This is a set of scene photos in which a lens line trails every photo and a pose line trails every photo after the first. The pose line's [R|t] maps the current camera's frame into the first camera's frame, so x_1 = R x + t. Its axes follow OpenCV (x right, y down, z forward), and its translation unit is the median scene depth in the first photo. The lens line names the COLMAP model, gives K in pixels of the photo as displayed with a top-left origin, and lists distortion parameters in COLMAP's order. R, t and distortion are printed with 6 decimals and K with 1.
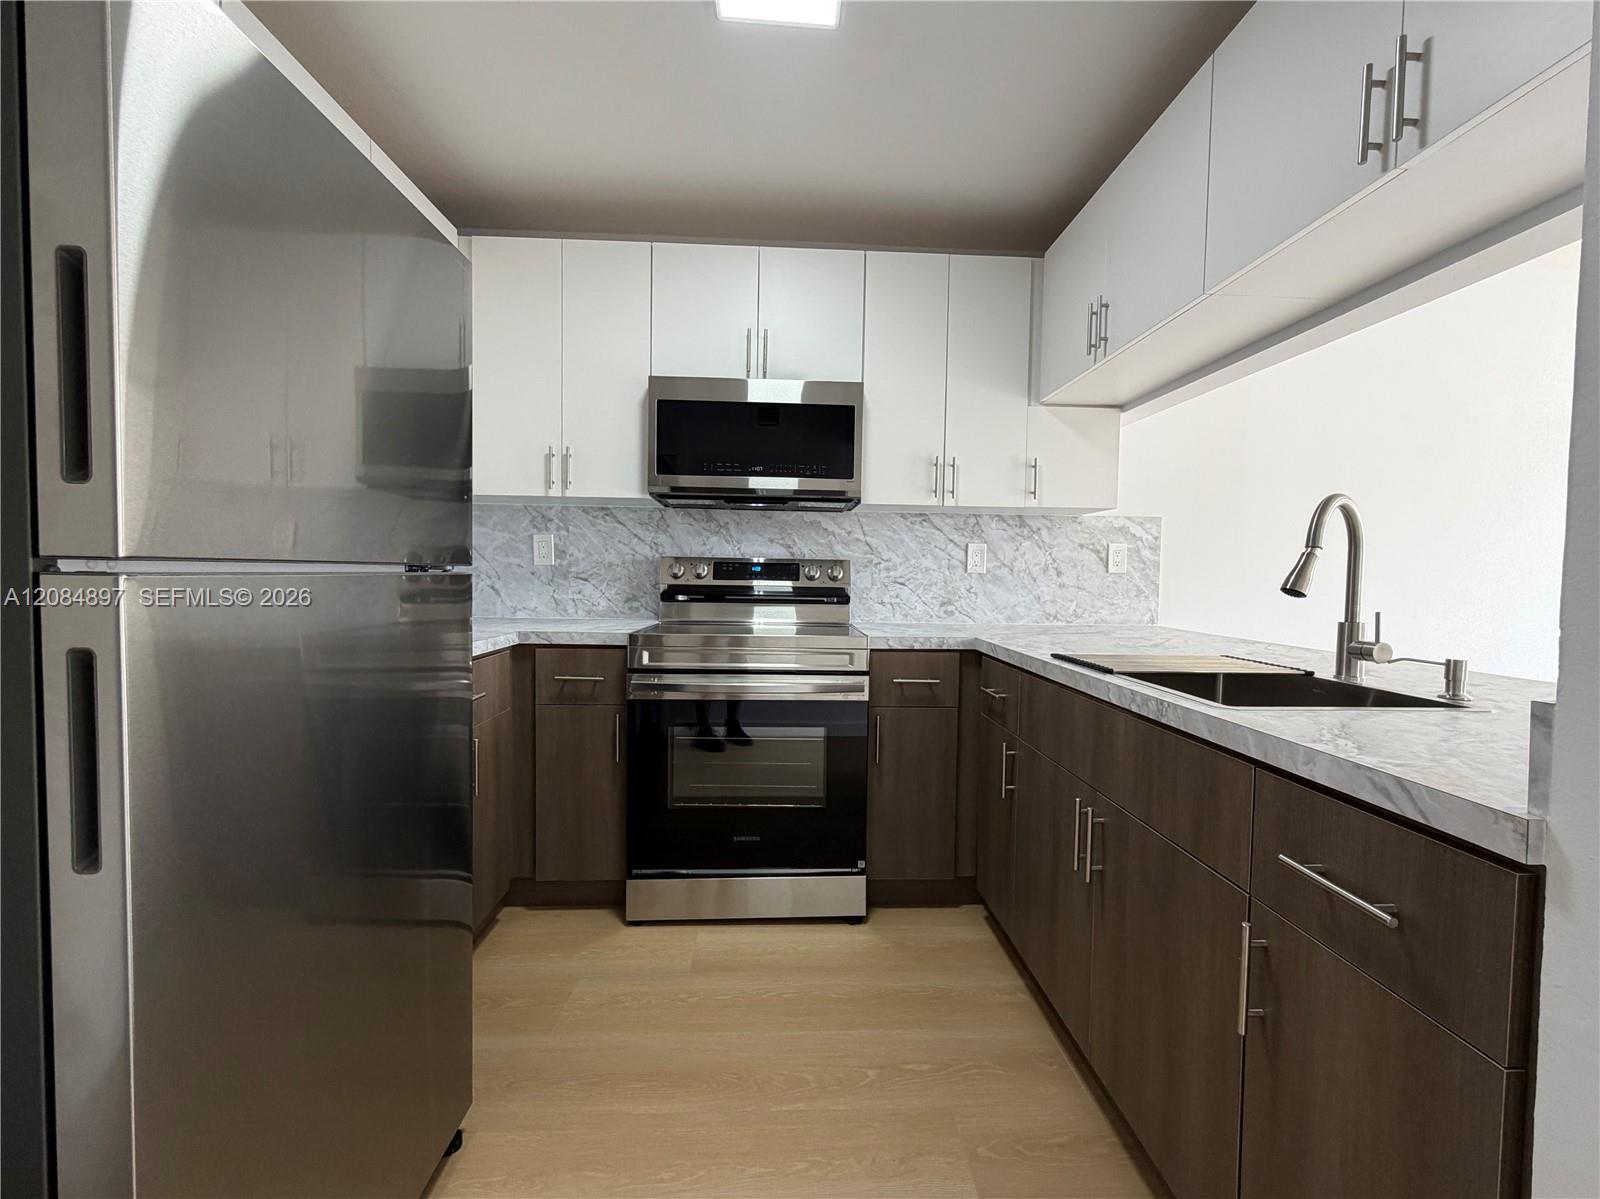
lens RADIAL K [[669.1, 0, 806.0], [0, 669.1, 599.8], [0, 0, 1]] dist [0.001909, -0.001829]
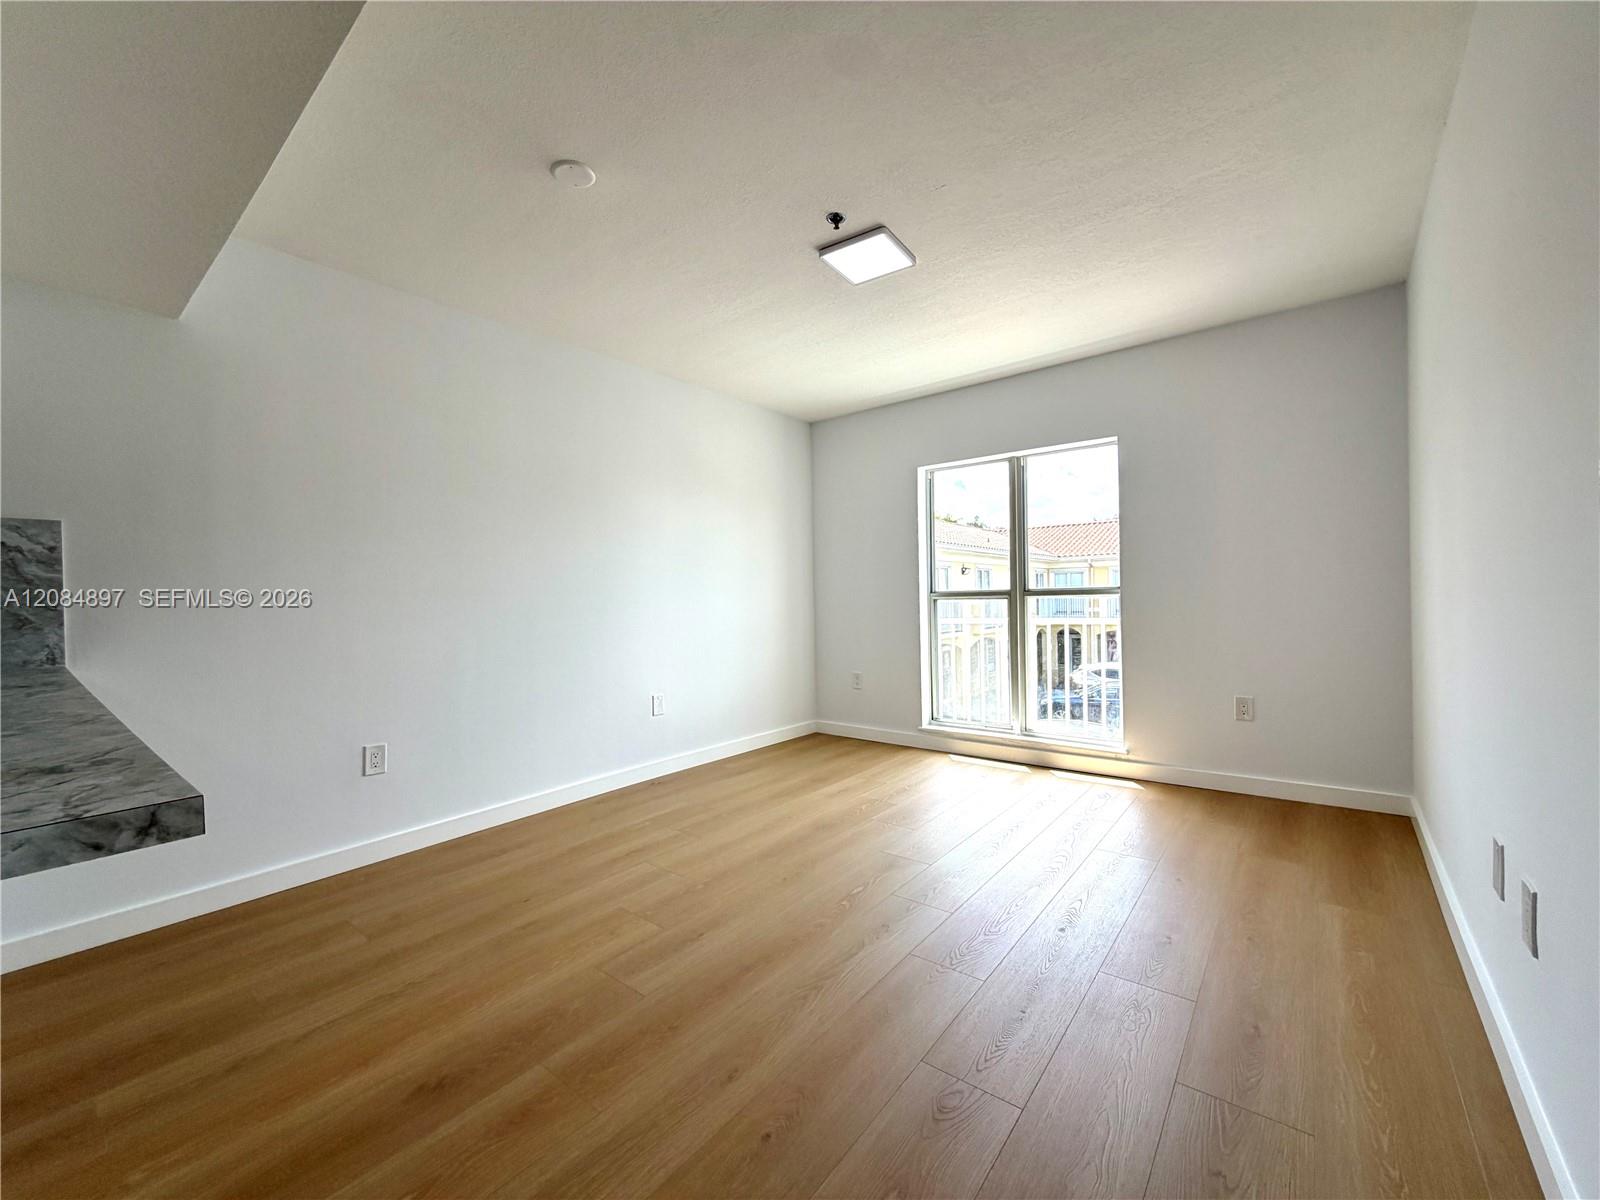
lens RADIAL K [[638.7, 0, 806.7], [0, 638.7, 600.2], [0, 0, 1]] dist [0.001015, -0.000873]
pose [[0.654302, -0.030282, 0.755627, 0.628524], [0.055642, 0.998417, -0.008168, 0.020234], [-0.754183, 0.047389, 0.654952, -0.108770]]
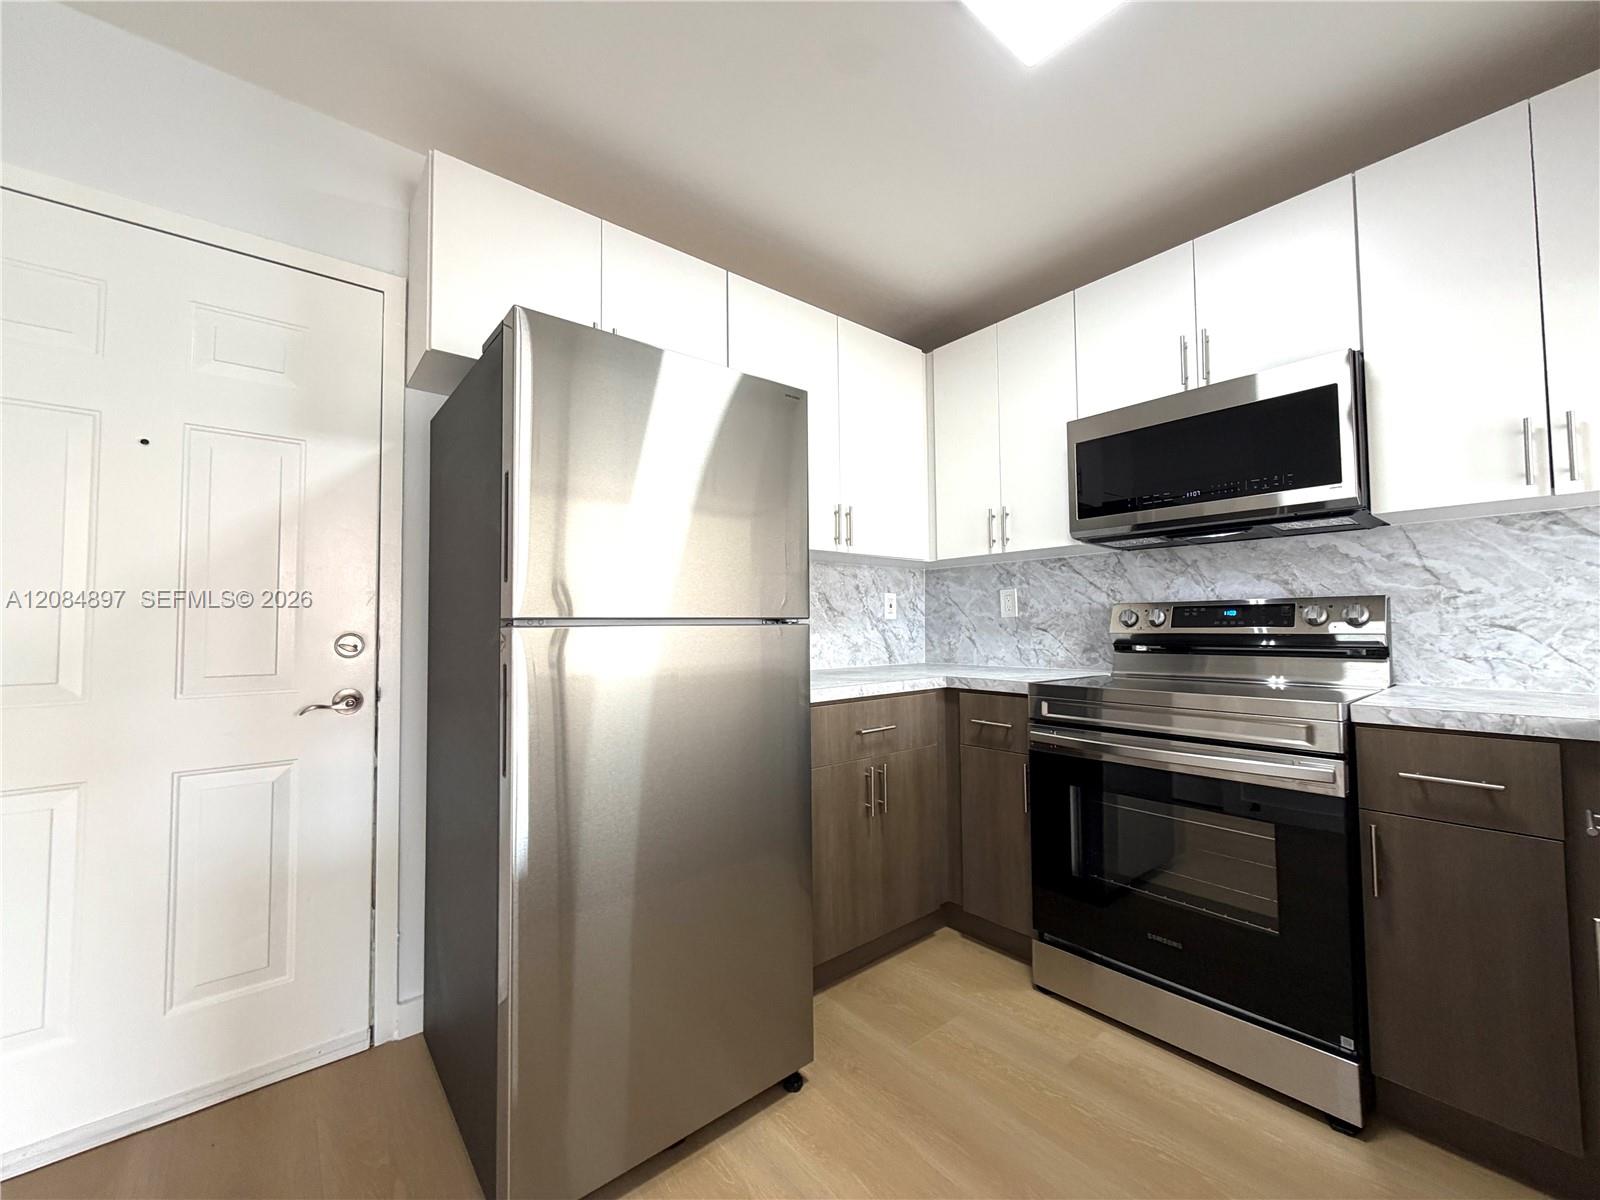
lens RADIAL K [[638.7, 0, 805.3], [0, 638.7, 598.3], [0, 0, 1]] dist [0.001015, -0.000873]
pose [[0.606283, -0.057550, -0.793164, 0.254448], [-0.011961, 0.996605, -0.081454, 0.005986], [0.795159, 0.058871, 0.603536, 0.132914]]
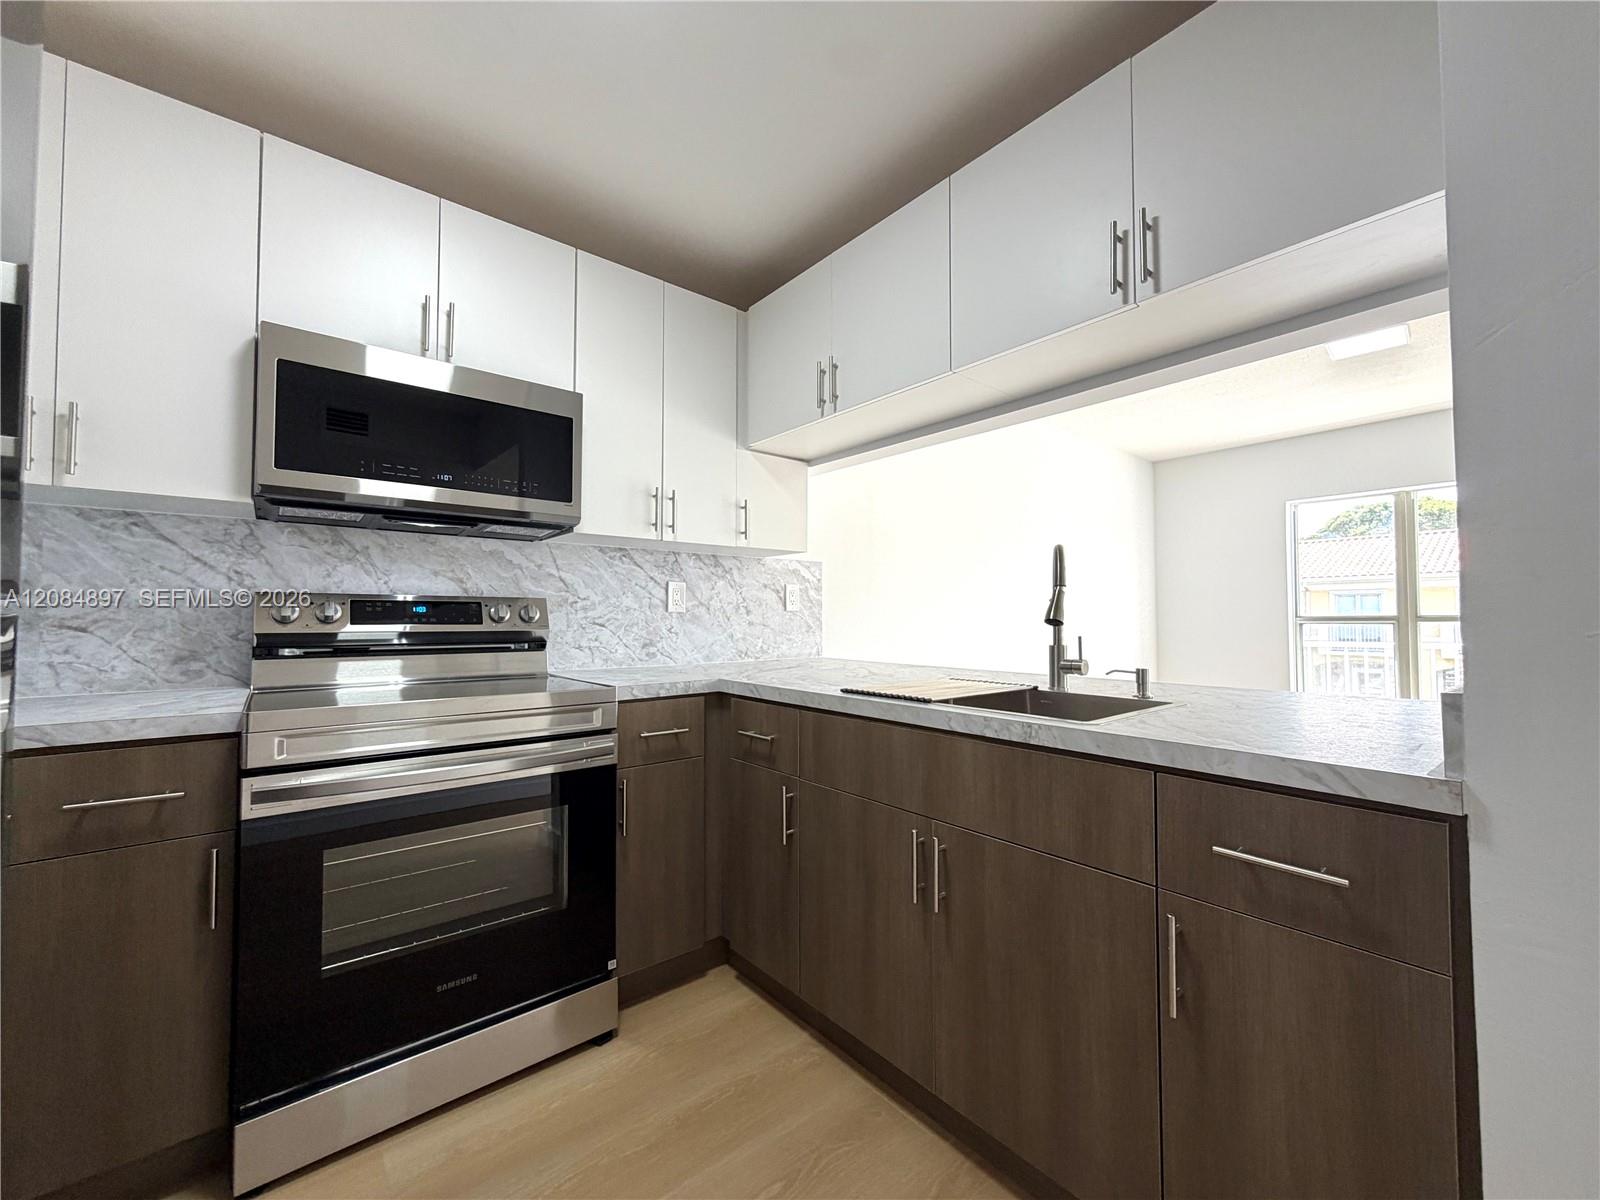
lens RADIAL K [[638.7, 0, 803.6], [0, 638.7, 600.2], [0, 0, 1]] dist [0.001015, -0.000873]
pose [[0.797588, 0.001794, 0.603199, -0.181005], [0.035976, 0.998074, -0.050539, -0.004743], [-0.602128, 0.062010, 0.795988, 0.178930]]
